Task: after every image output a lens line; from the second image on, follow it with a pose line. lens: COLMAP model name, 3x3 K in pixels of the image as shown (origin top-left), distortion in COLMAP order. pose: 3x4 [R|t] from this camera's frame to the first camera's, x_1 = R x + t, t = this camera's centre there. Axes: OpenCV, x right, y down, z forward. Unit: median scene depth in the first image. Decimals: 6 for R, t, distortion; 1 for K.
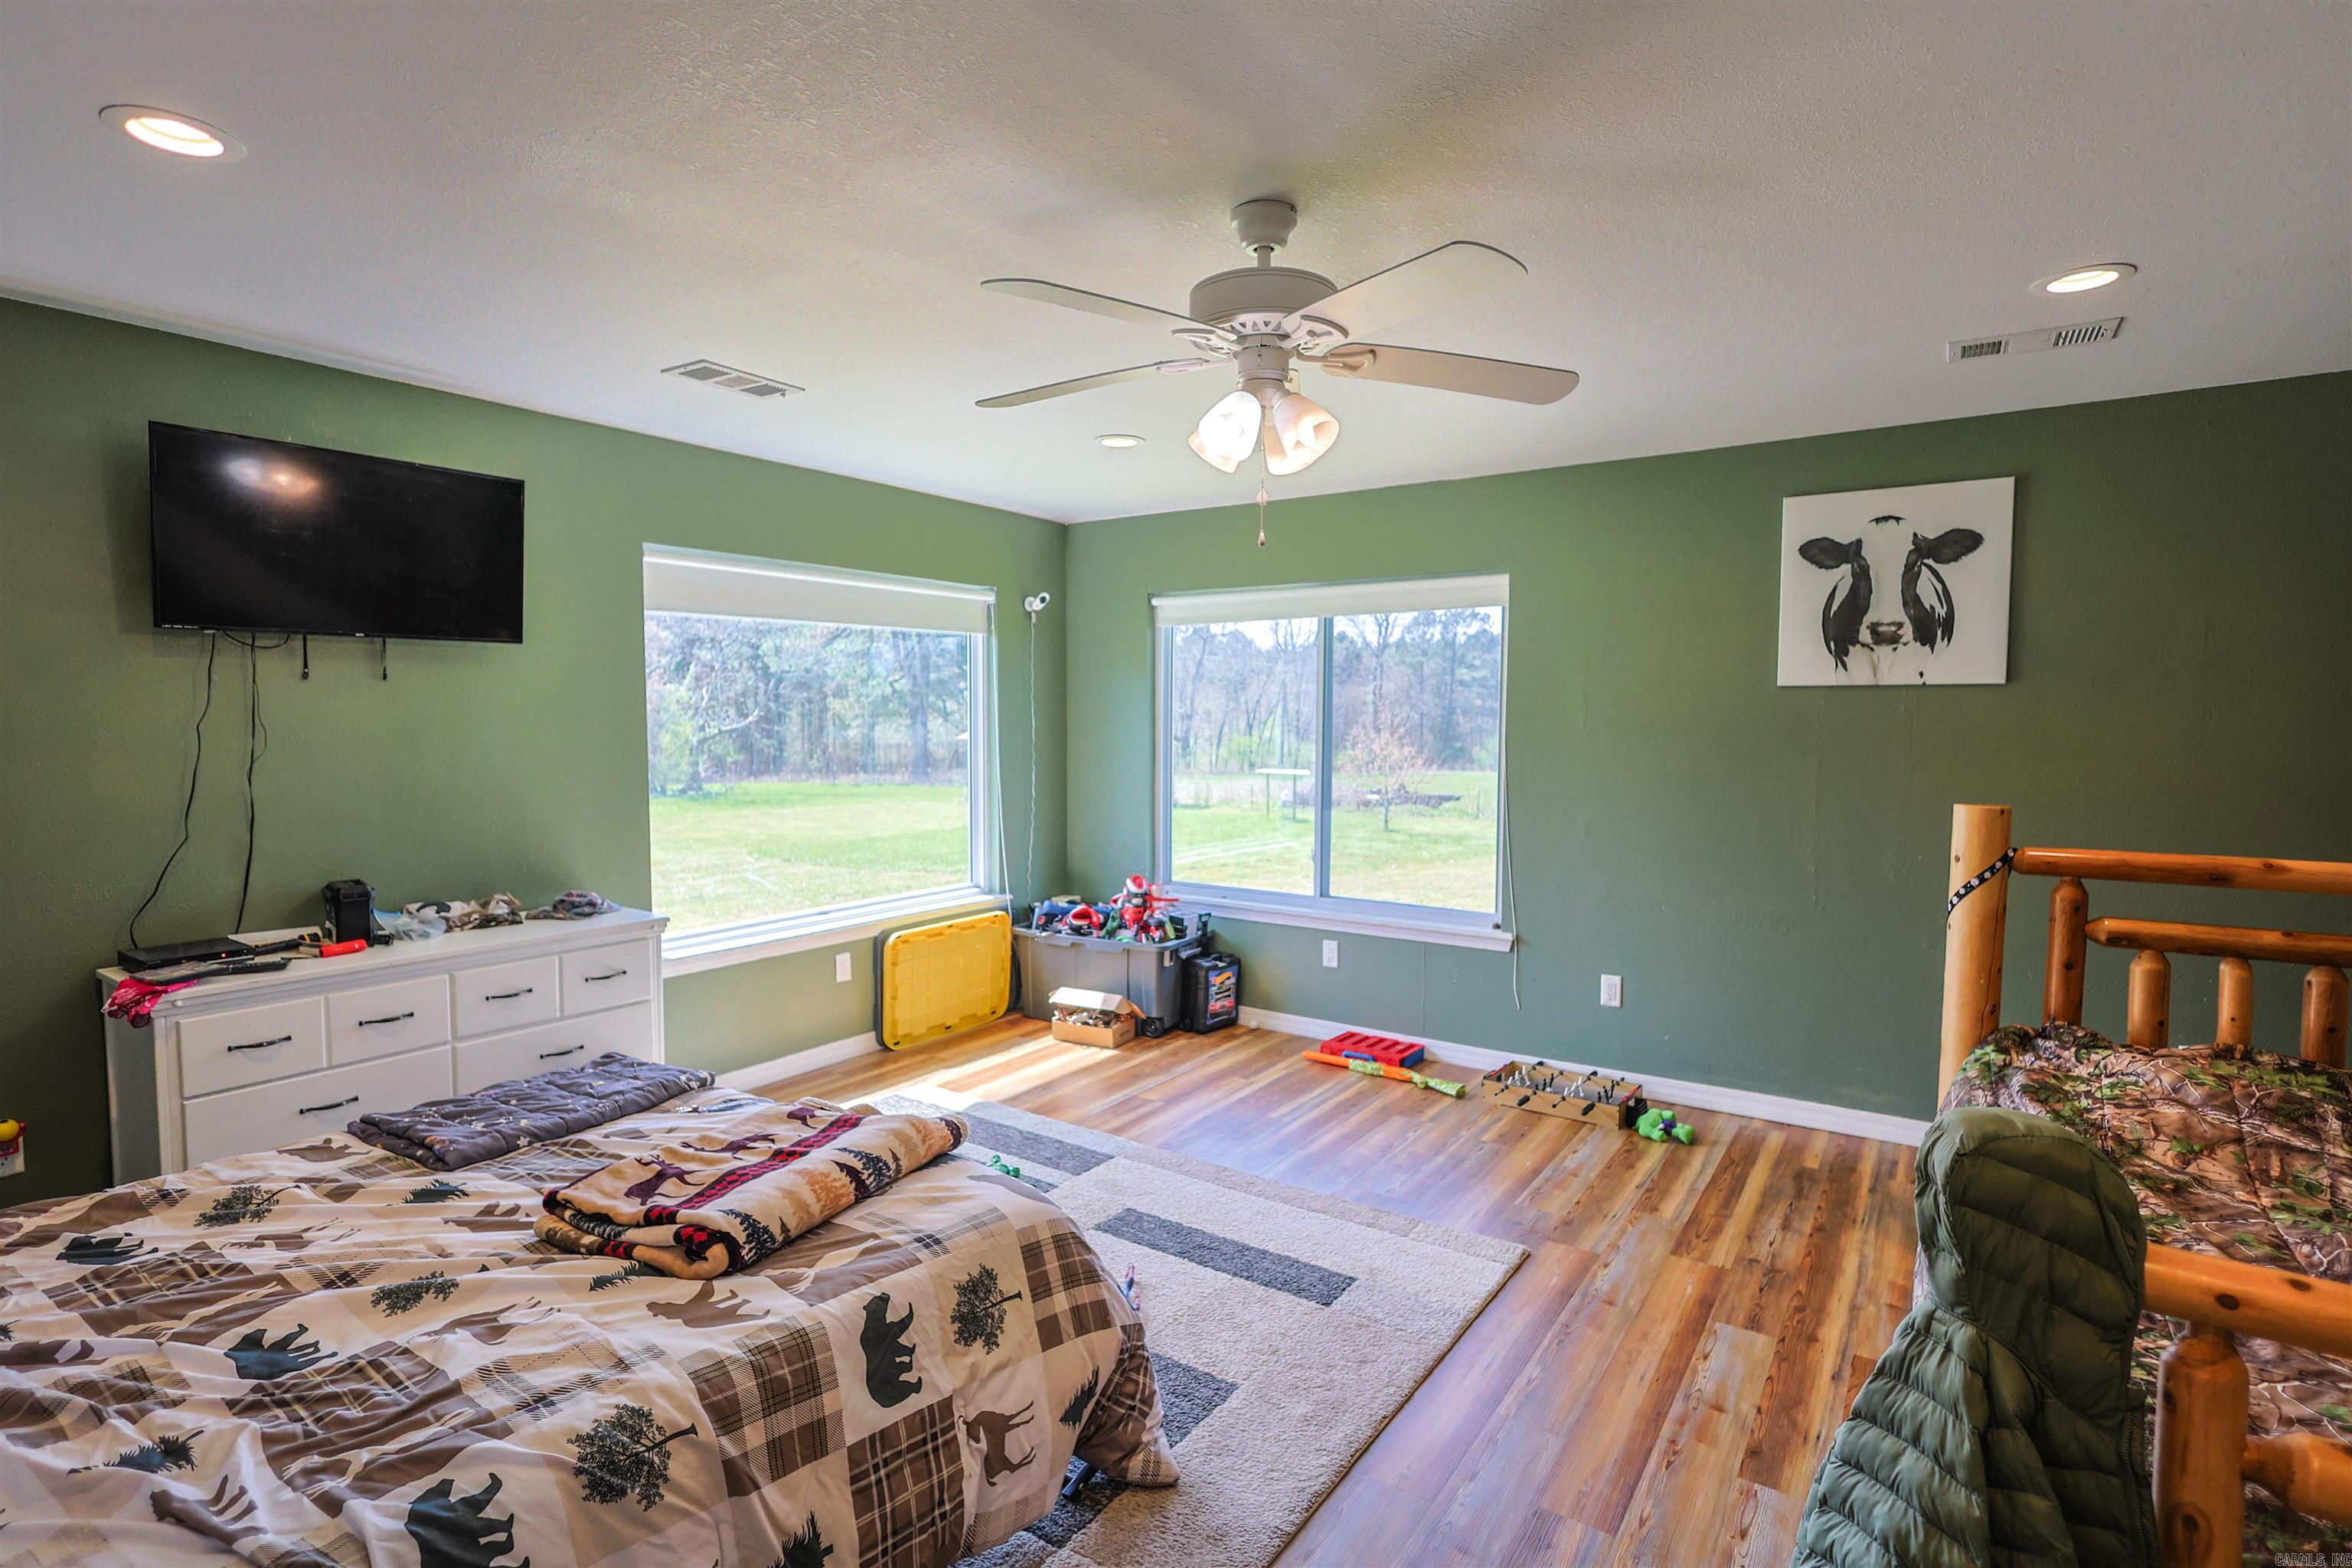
lens RADIAL K [[1137.5, 0, 1176.0], [0, 1137.5, 784.0], [0, 0, 1]] dist [0.000764, 0.000535]
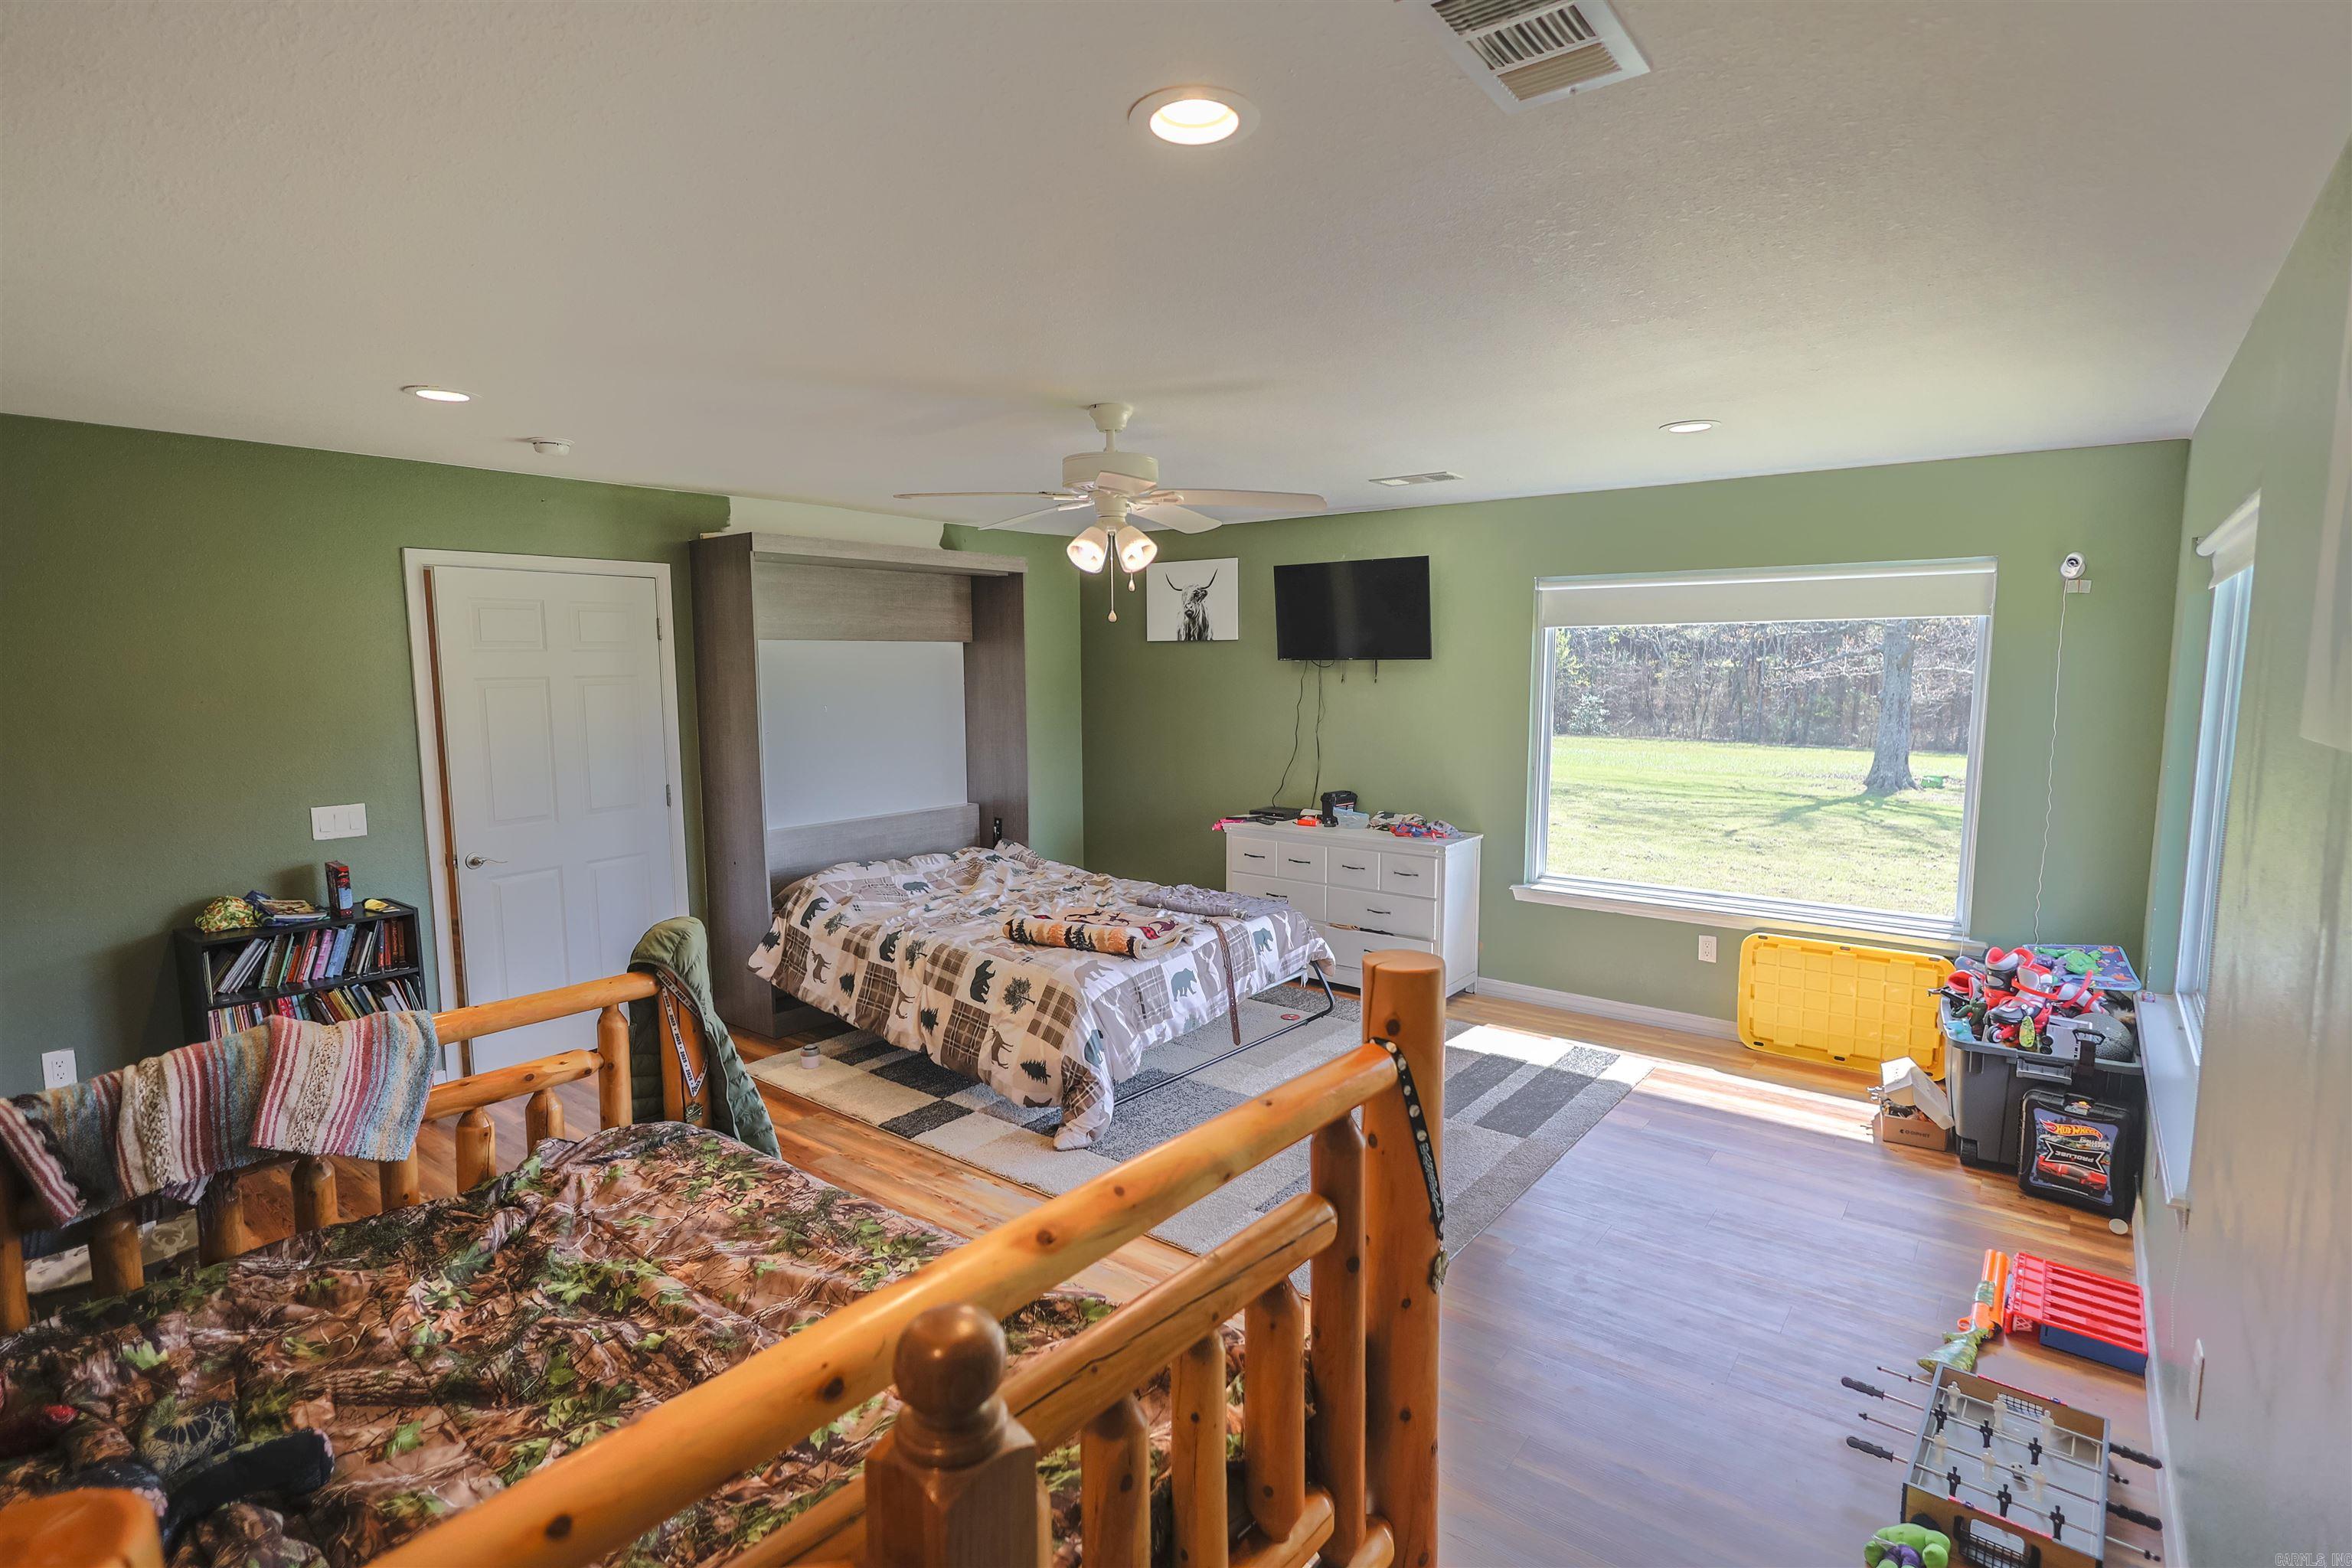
lens RADIAL K [[1137.5, 0, 1176.0], [0, 1137.5, 784.0], [0, 0, 1]] dist [0.000764, 0.000535]
pose [[-0.043616, 0.102594, -0.993767, 1.156355], [-0.061921, 0.992523, 0.105184, -0.108409], [0.997128, 0.066123, -0.036937, 0.816671]]
